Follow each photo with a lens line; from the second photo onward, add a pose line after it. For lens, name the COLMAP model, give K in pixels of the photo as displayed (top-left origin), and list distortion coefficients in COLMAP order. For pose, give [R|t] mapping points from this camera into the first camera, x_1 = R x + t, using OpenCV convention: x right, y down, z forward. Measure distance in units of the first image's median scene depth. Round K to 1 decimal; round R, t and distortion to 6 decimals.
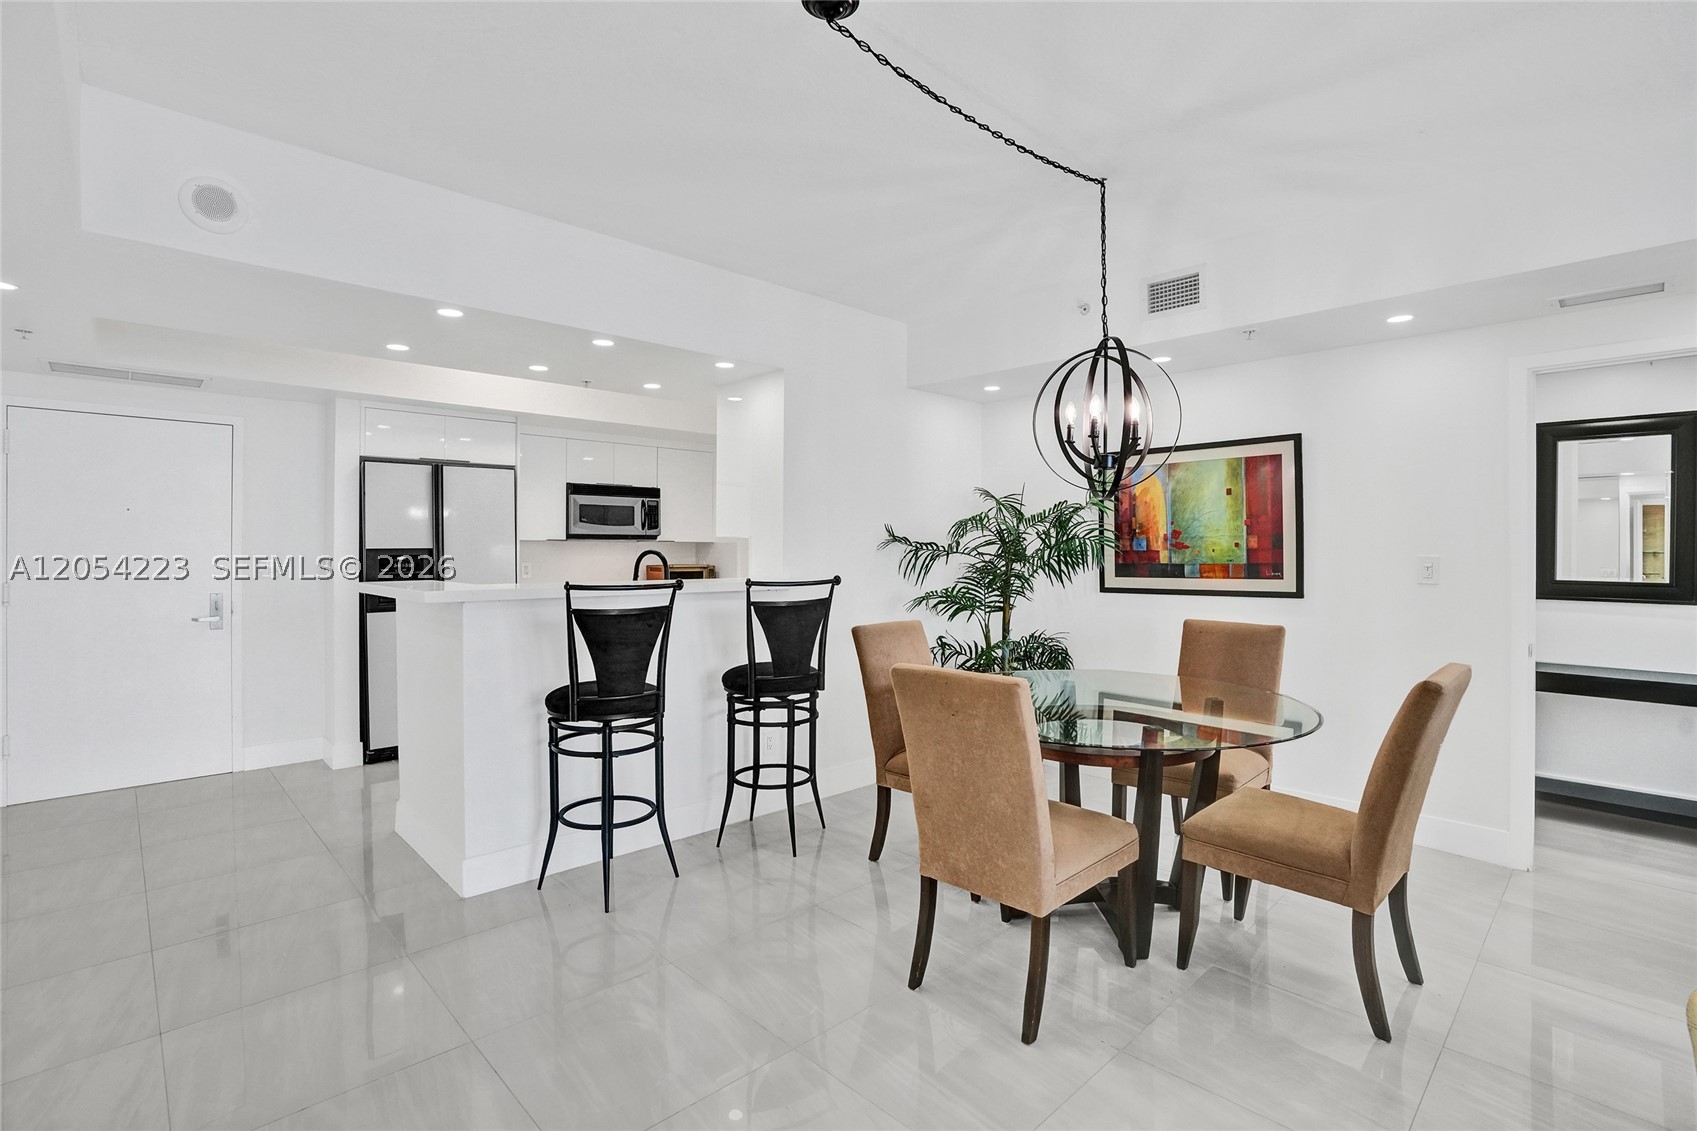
lens RADIAL K [[787.1, 0, 856.8], [0, 787.1, 567.8], [0, 0, 1]] dist [-0.071719, 0.029273]
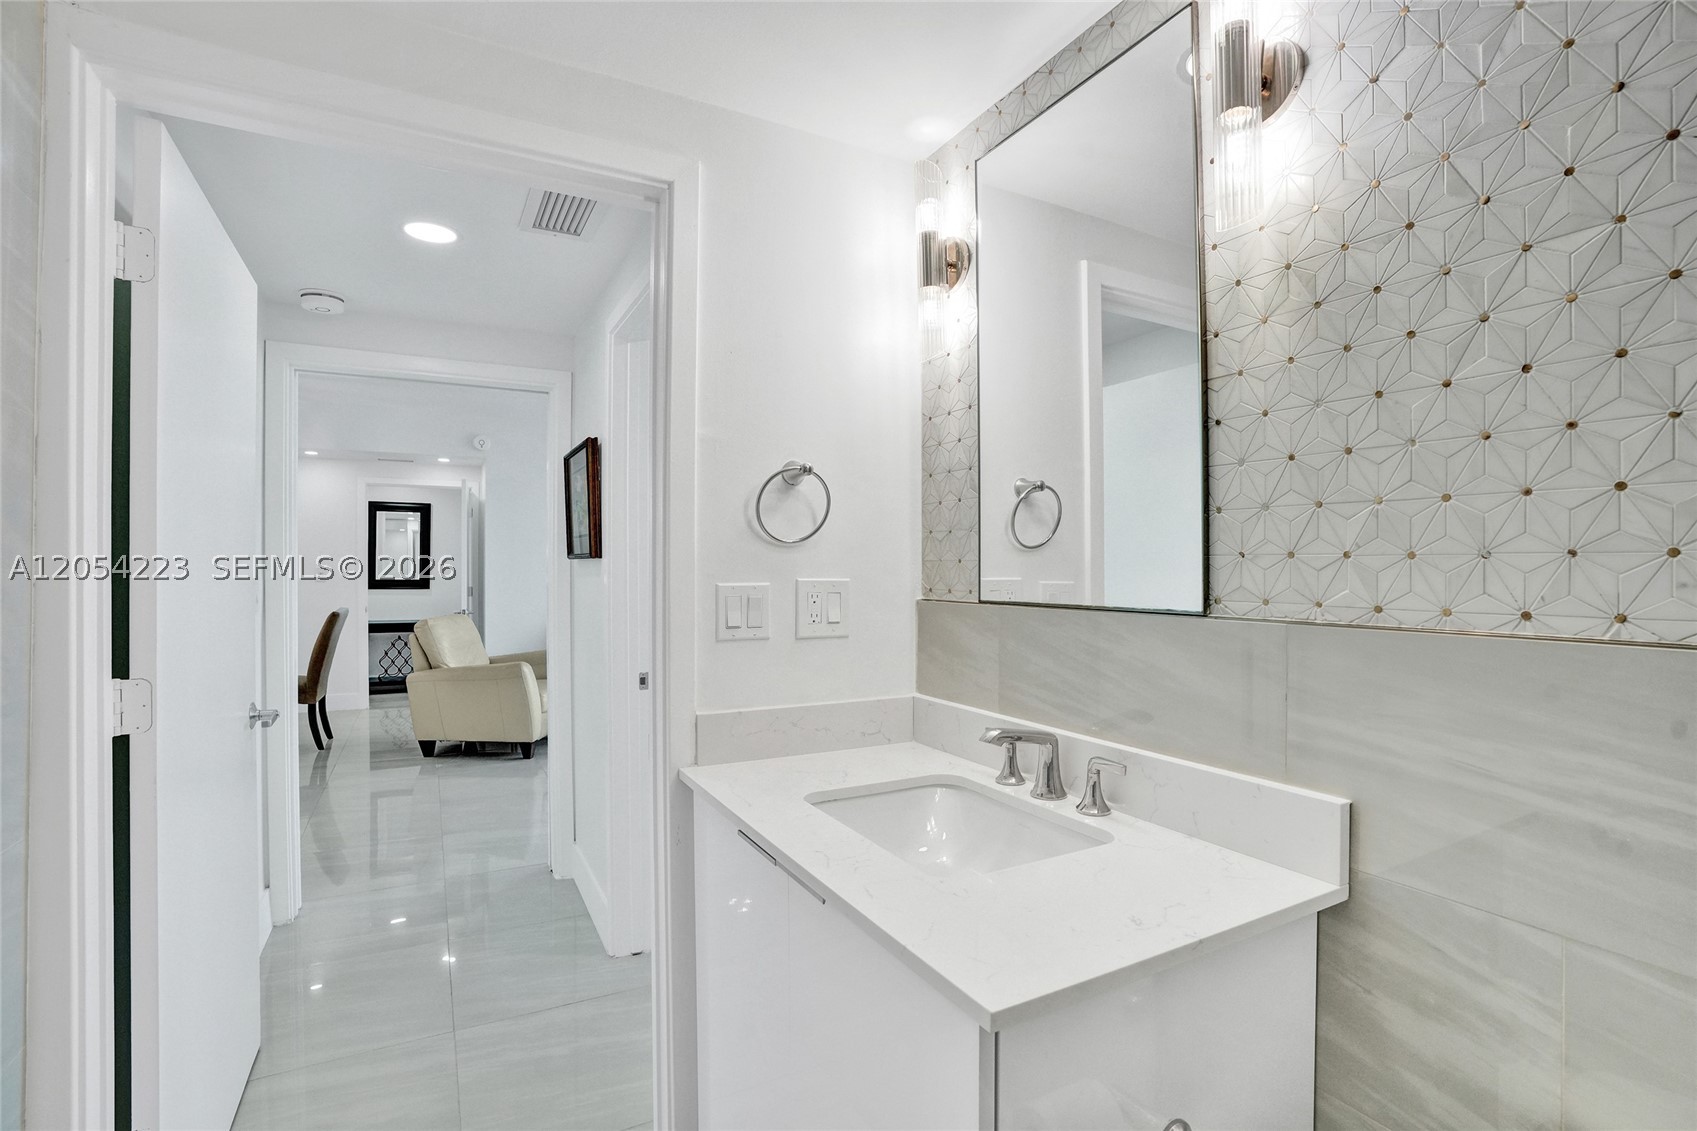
lens RADIAL K [[787.1, 0, 856.8], [0, 787.1, 567.8], [0, 0, 1]] dist [-0.071719, 0.029273]
pose [[0.265255, 0.001491, 0.964177, -0.679535], [0.016421, 0.999847, -0.006064, 0.020448], [-0.964038, 0.017441, 0.265190, -0.744905]]
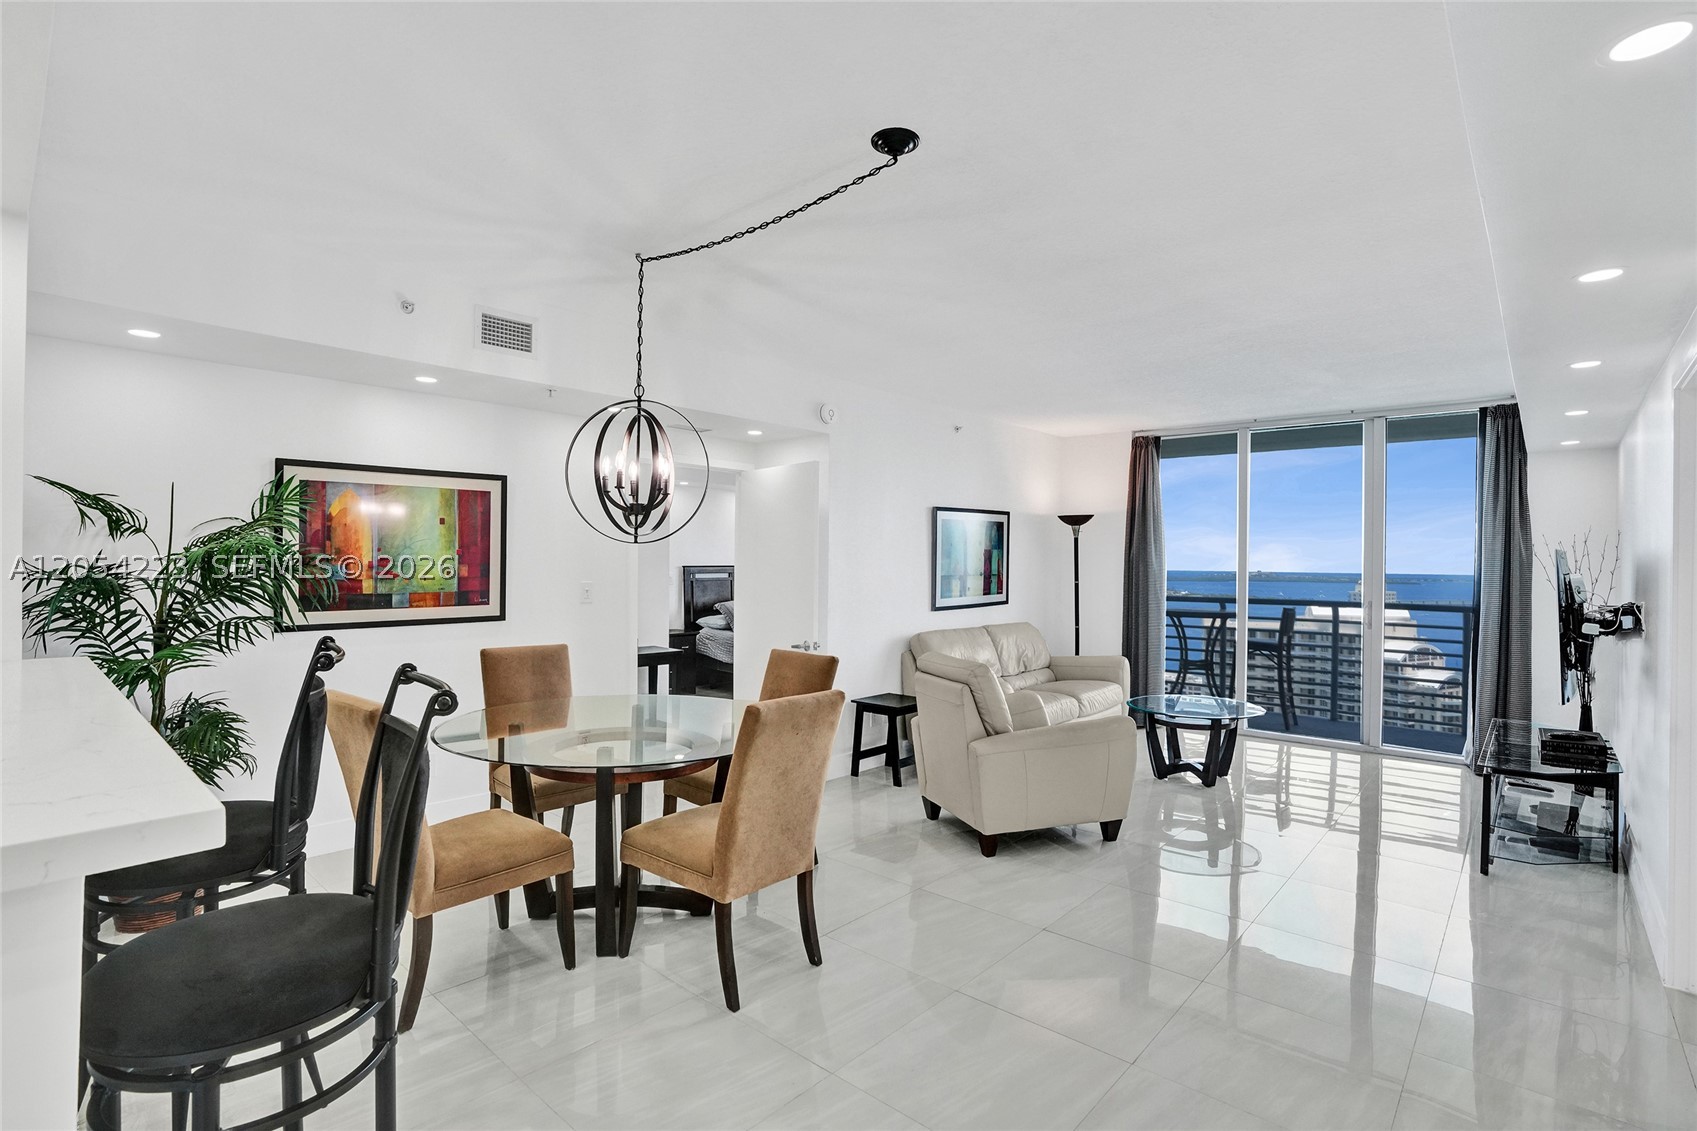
lens RADIAL K [[808.2, 0, 851.1], [0, 808.2, 560.6], [0, 0, 1]] dist [-0.075199, 0.036744]
pose [[-0.069812, -0.000290, 0.997560, -0.570660], [0.007066, 0.999975, 0.000786, -0.041598], [-0.997535, 0.007103, -0.069808, 0.514923]]
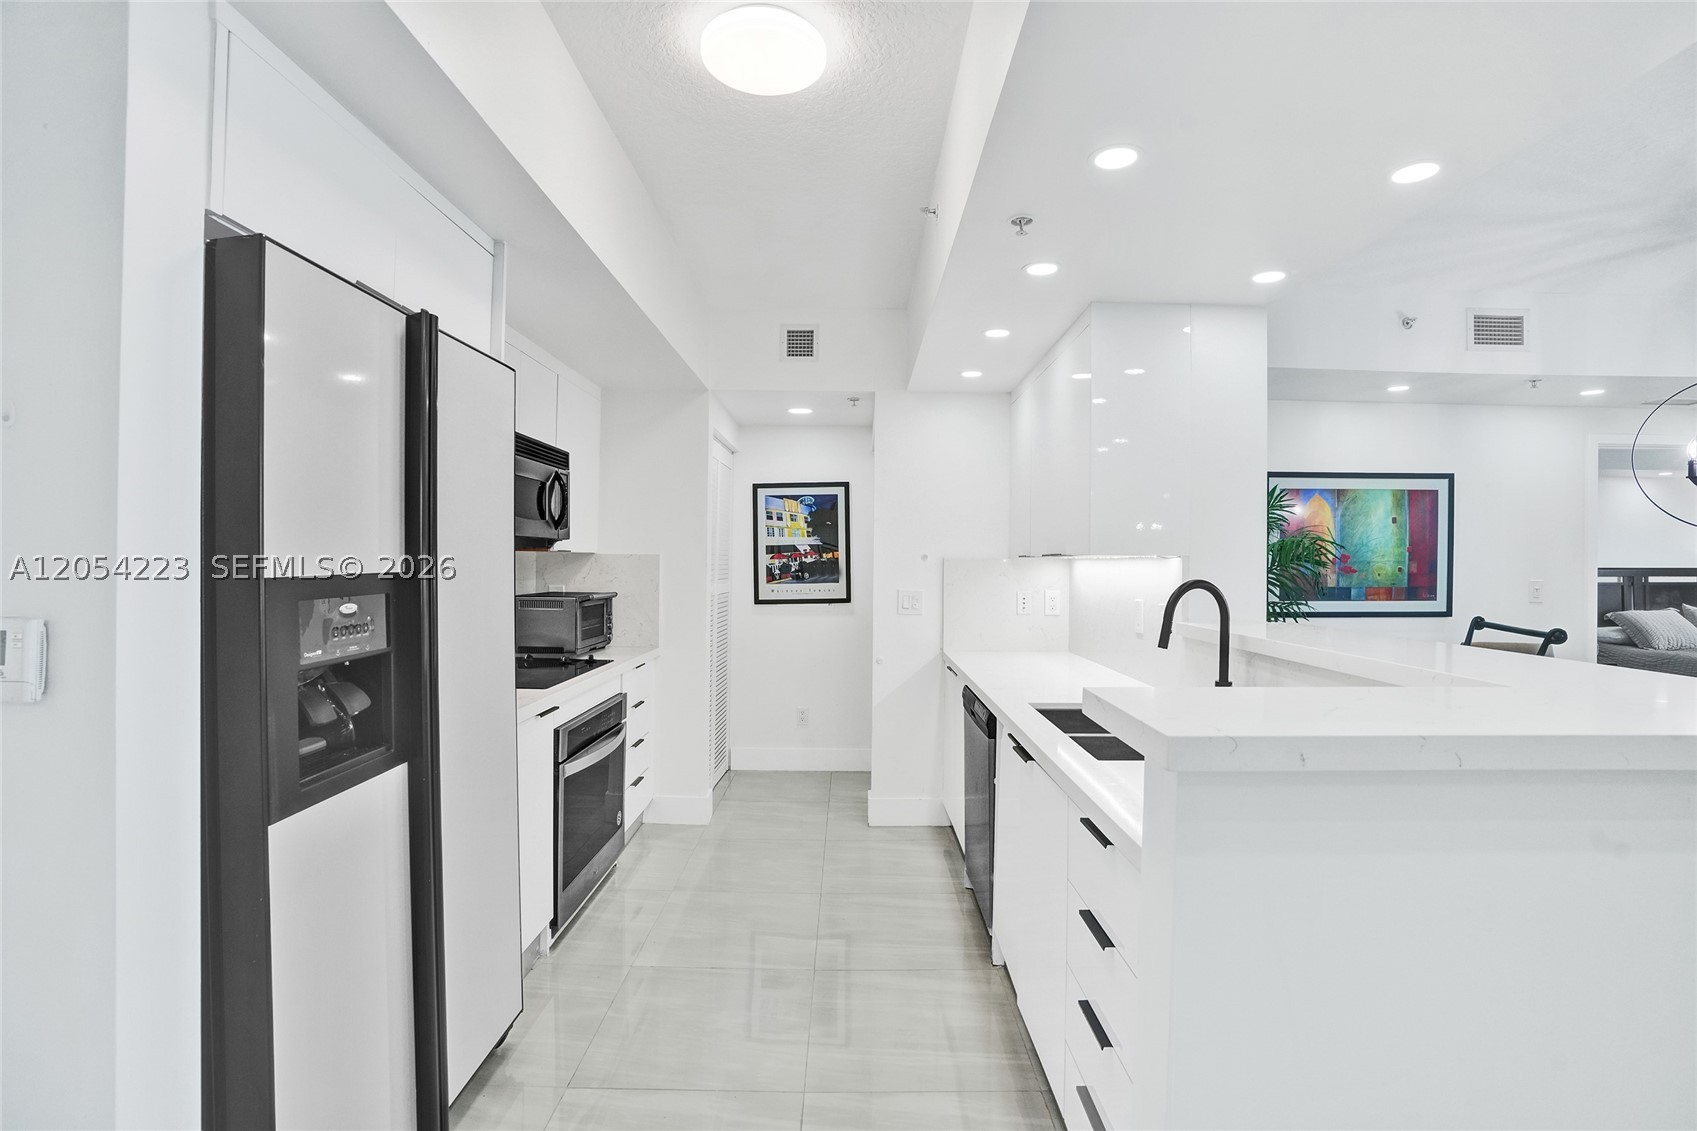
lens RADIAL K [[787.1, 0, 856.8], [0, 787.1, 567.8], [0, 0, 1]] dist [-0.071719, 0.029273]
pose [[0.691360, -0.001789, 0.722508, -0.773704], [0.005221, 0.999983, -0.002520, -0.031845], [-0.722491, 0.005515, 0.691358, 0.770209]]
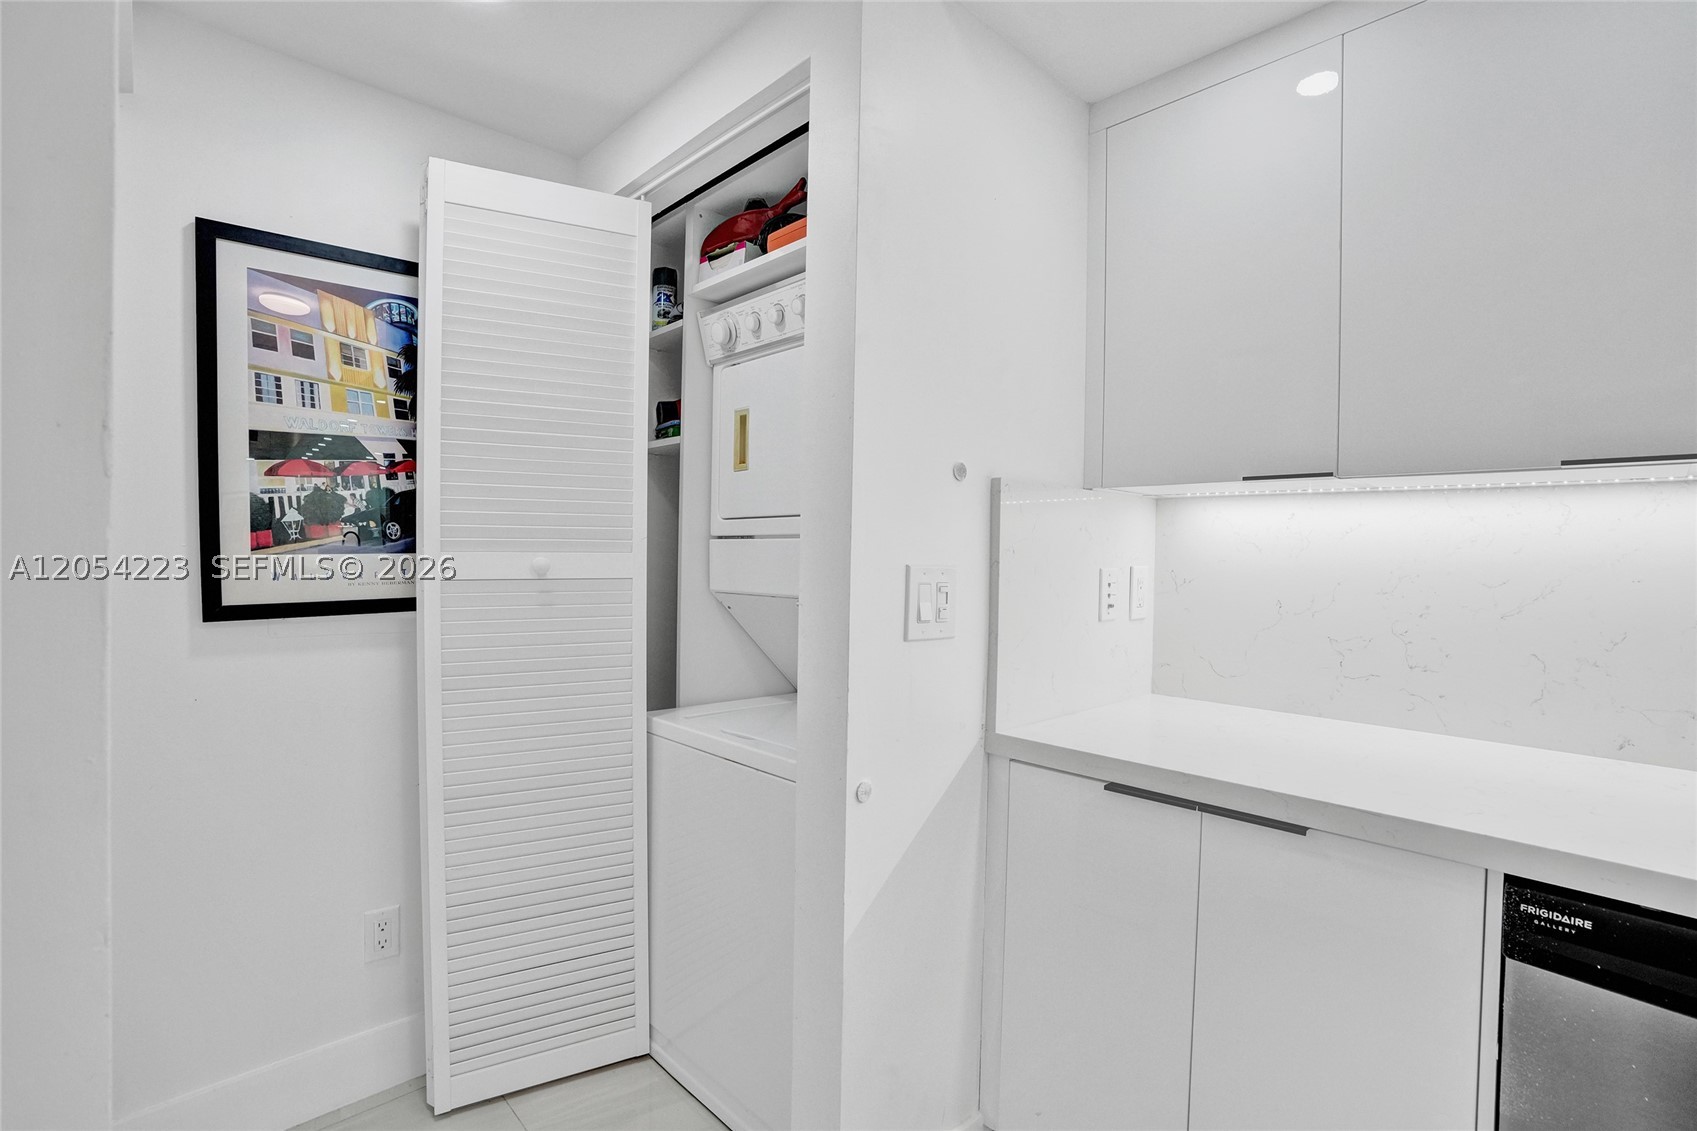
lens RADIAL K [[797.1, 0, 856.8], [0, 797.1, 571.2], [0, 0, 1]] dist [-0.073468, 0.030254]
pose [[0.009464, -0.022553, 0.999701, -0.357295], [-0.003407, 0.999739, 0.022586, -0.011610], [-0.999949, -0.003620, 0.009384, 1.421260]]
